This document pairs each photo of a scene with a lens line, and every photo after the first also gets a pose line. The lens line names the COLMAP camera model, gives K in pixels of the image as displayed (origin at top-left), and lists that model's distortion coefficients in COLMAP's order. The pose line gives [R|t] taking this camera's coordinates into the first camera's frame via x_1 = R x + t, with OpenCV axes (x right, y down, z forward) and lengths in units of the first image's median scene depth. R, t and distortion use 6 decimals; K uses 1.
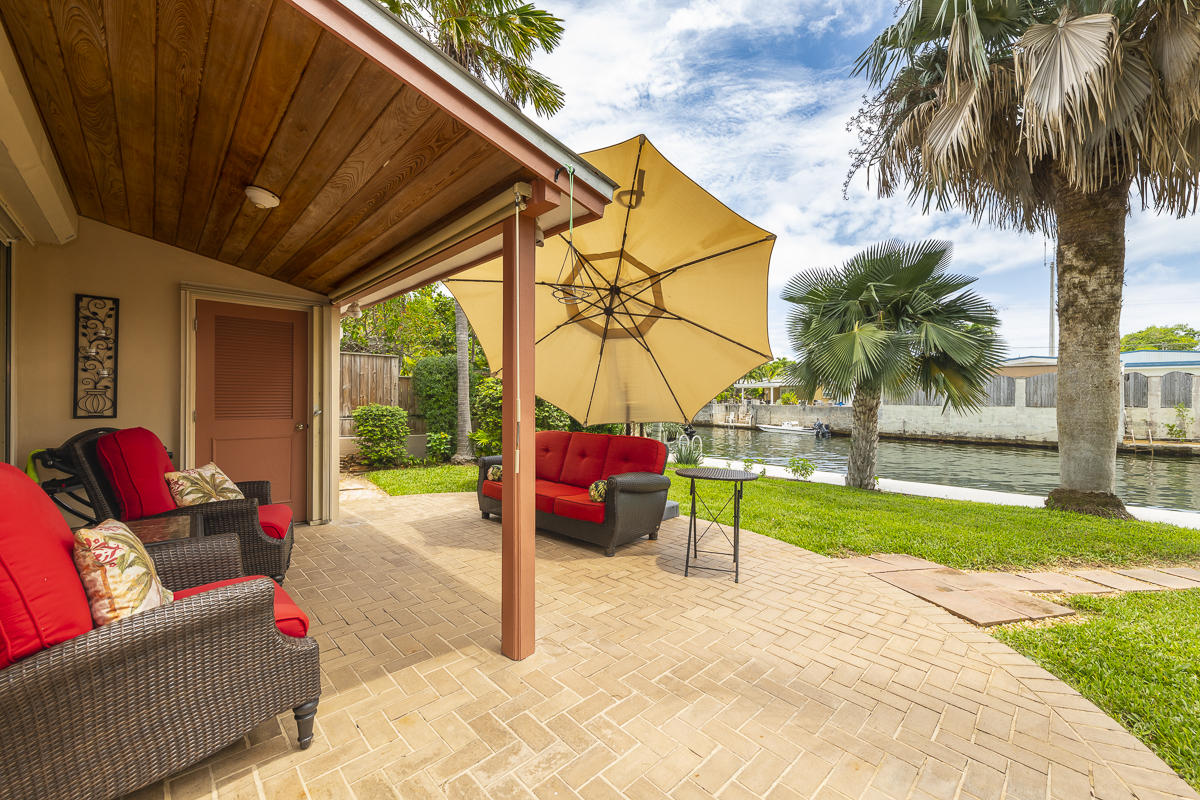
lens RADIAL K [[474.0, 0, 600.1], [0, 474.0, 397.8], [0, 0, 1]] dist [-0.001845, -0.000082]
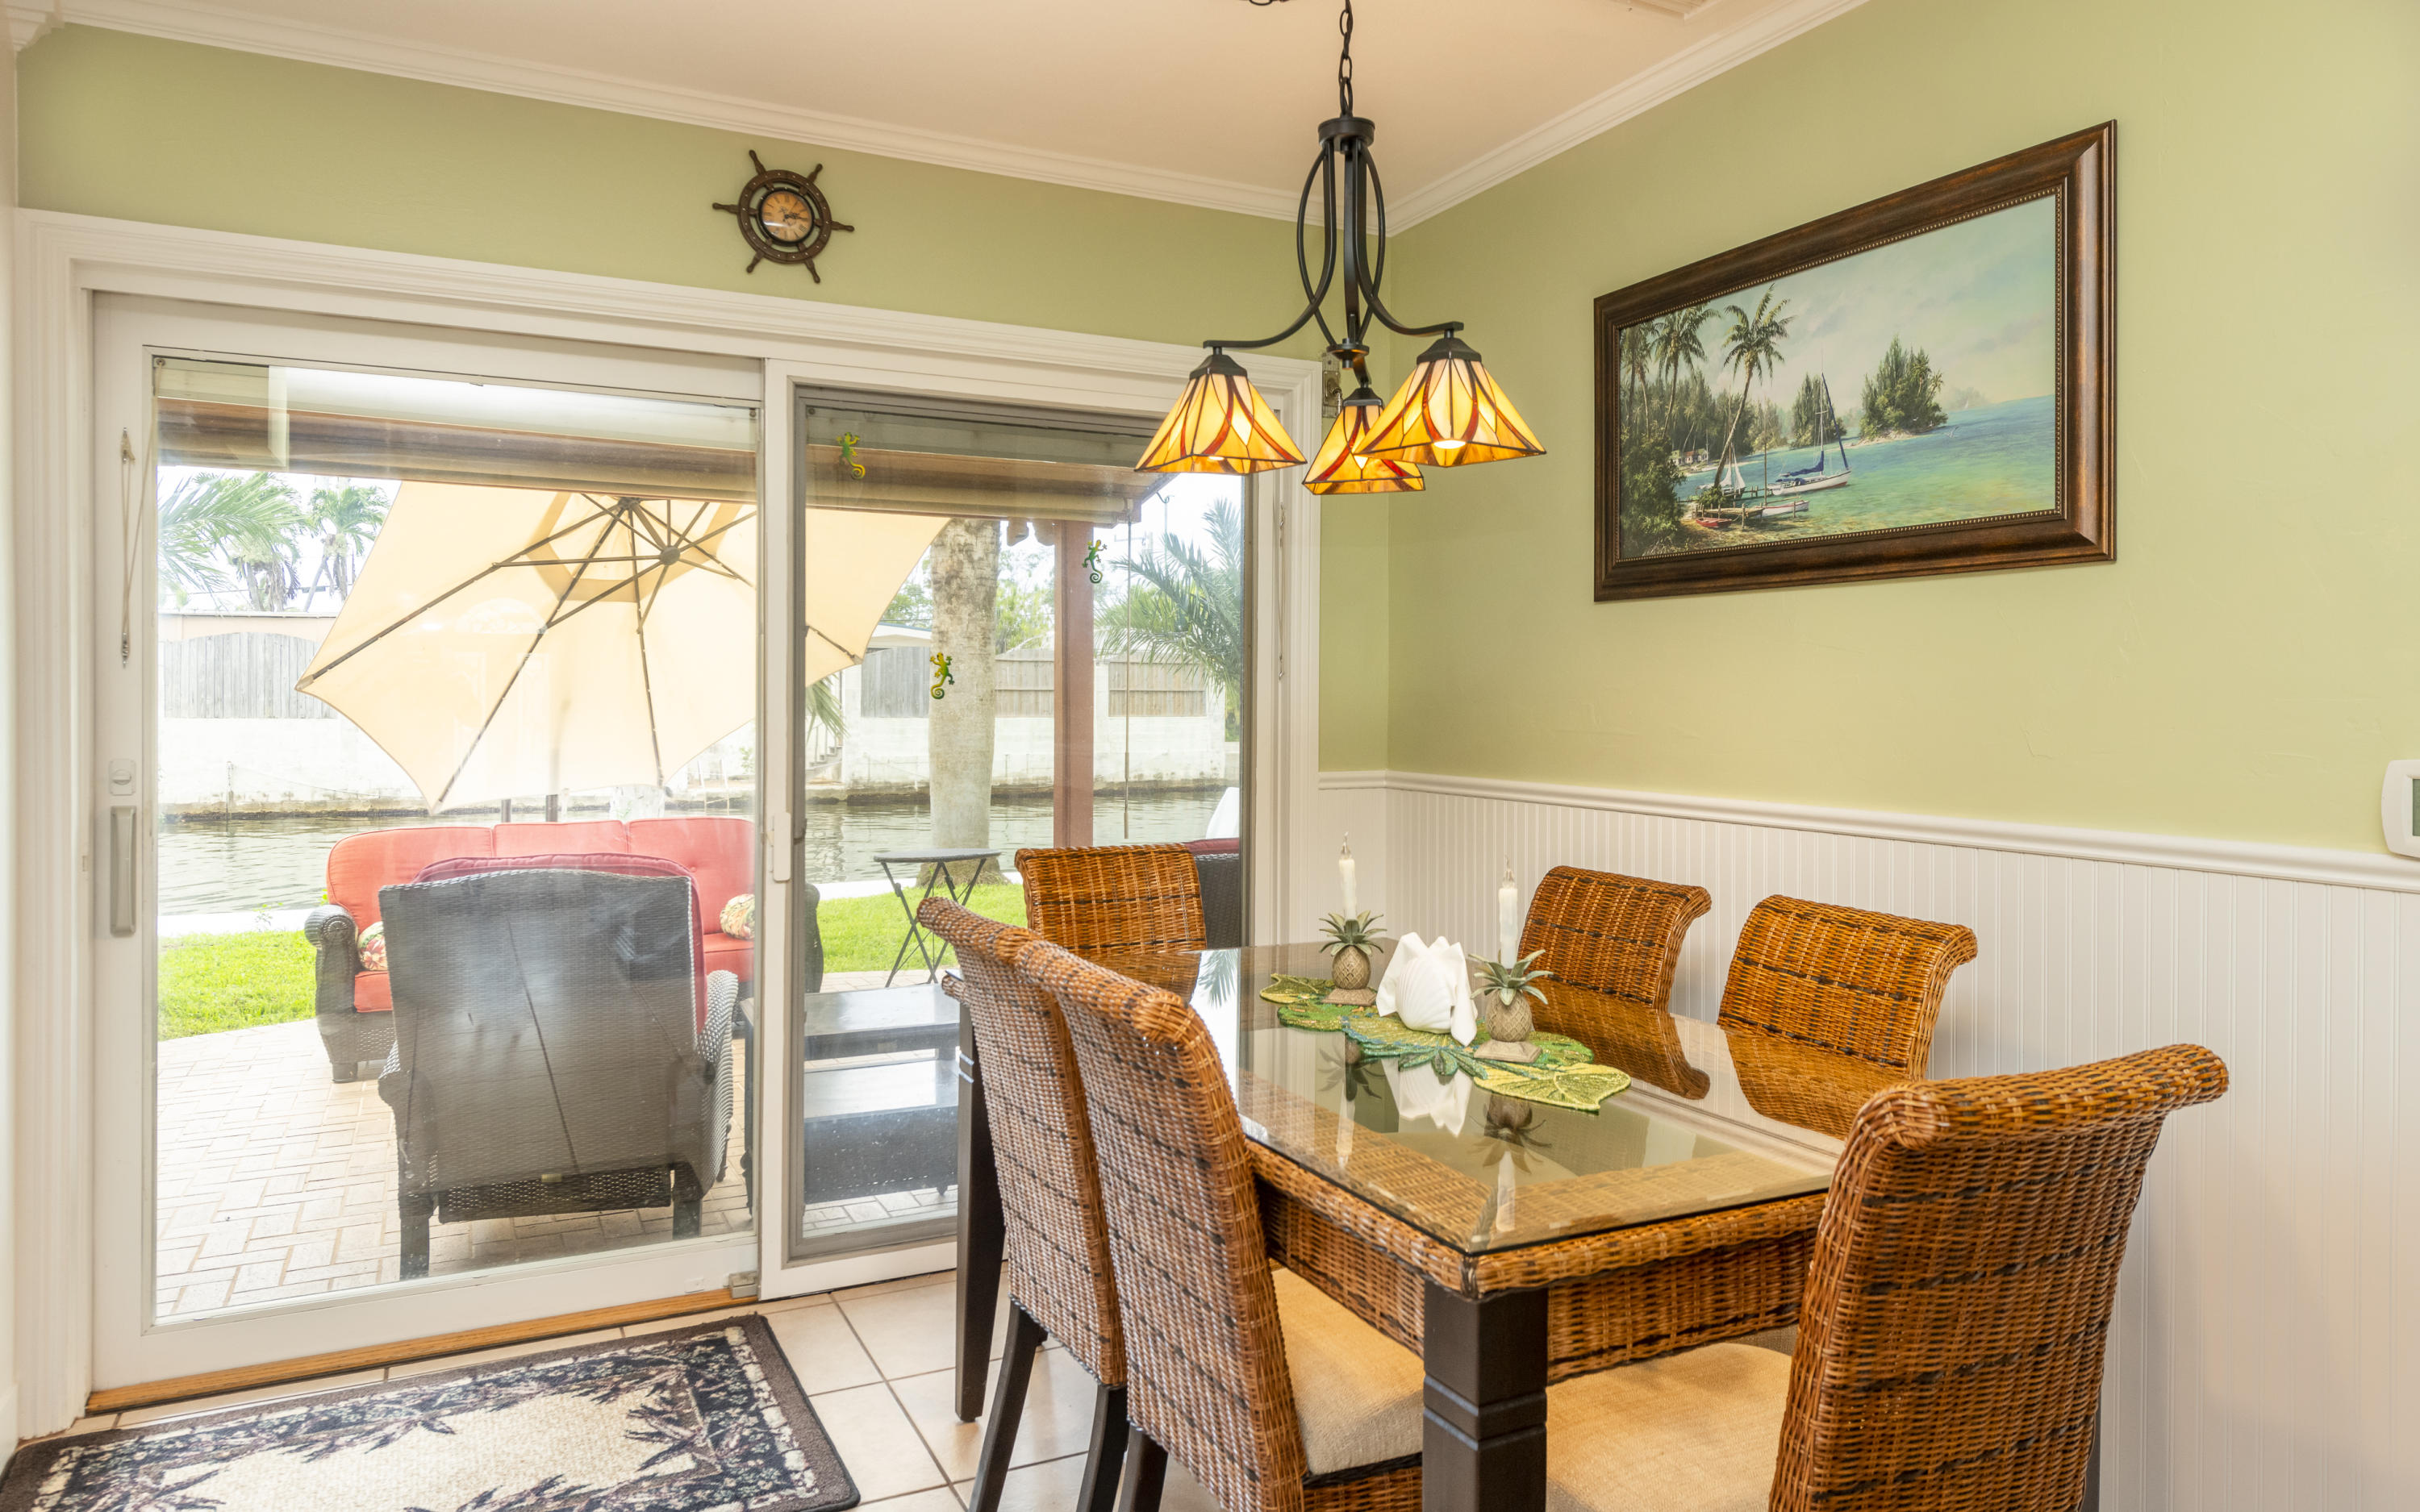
lens RADIAL K [[1531.4, 0, 1210.8], [0, 1531.4, 706.6], [0, 0, 1]] dist [-0.014805, 0.000773]
pose [[0.296887, -0.009054, 0.954870, -0.184721], [-0.003892, 0.999935, 0.010691, -0.007228], [-0.954905, -0.006891, 0.296832, 0.003818]]
